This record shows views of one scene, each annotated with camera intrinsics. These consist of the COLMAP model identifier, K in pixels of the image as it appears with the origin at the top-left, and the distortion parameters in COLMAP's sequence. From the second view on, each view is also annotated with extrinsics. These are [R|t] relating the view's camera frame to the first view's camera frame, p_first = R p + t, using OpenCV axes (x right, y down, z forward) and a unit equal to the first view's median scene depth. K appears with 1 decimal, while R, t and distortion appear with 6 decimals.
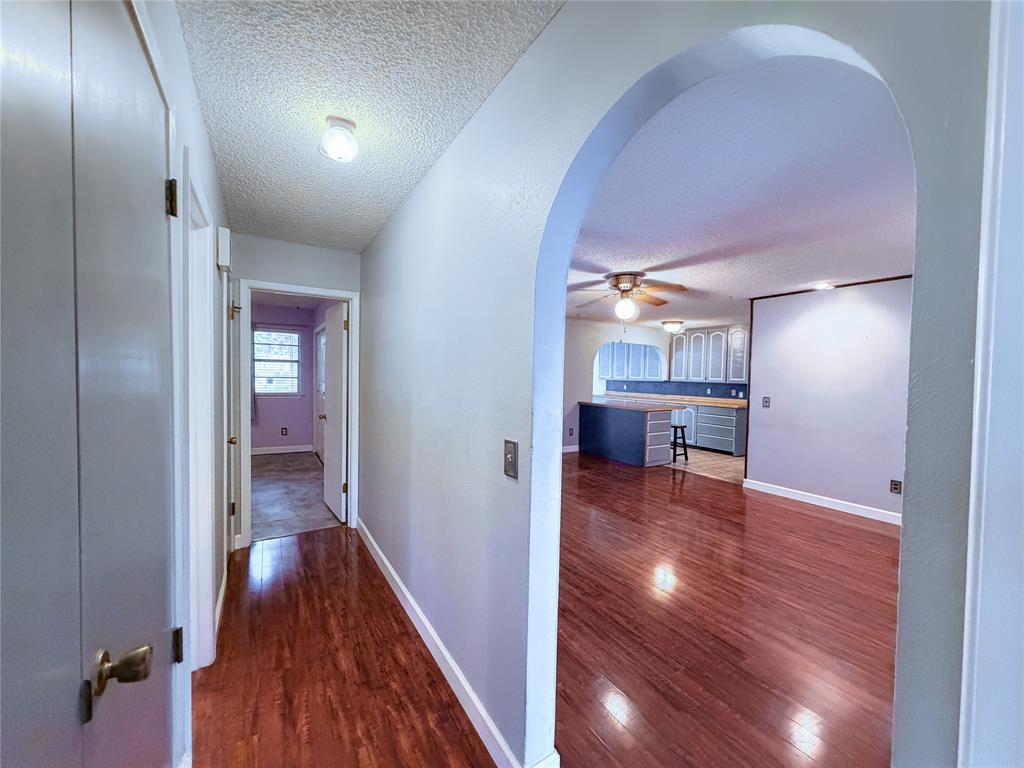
lens RADIAL K [[413.6, 0, 508.3], [0, 413.6, 382.7], [0, 0, 1]] dist [0.001390, 0.000068]
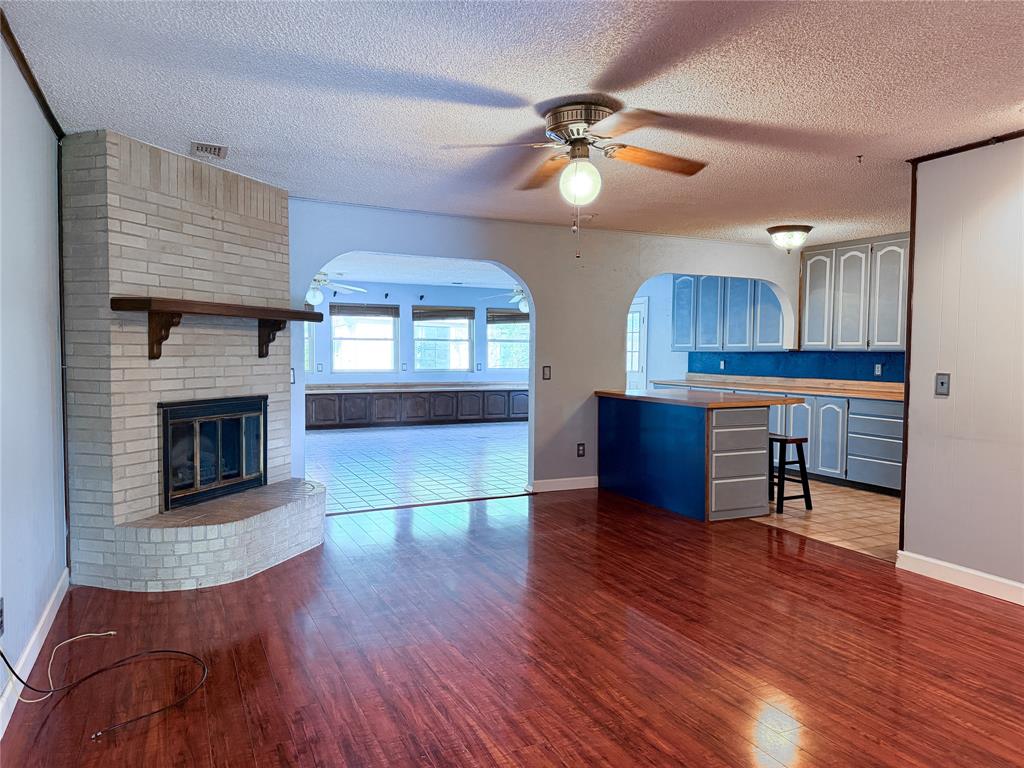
lens RADIAL K [[718.8, 0, 513.3], [0, 718.8, 380.0], [0, 0, 1]] dist [0.016914, -0.028121]
pose [[0.992662, -0.007774, -0.120675, 0.188548], [0.009696, 0.999835, 0.015350, 0.018963], [0.120536, -0.016408, 0.992573, 0.116869]]
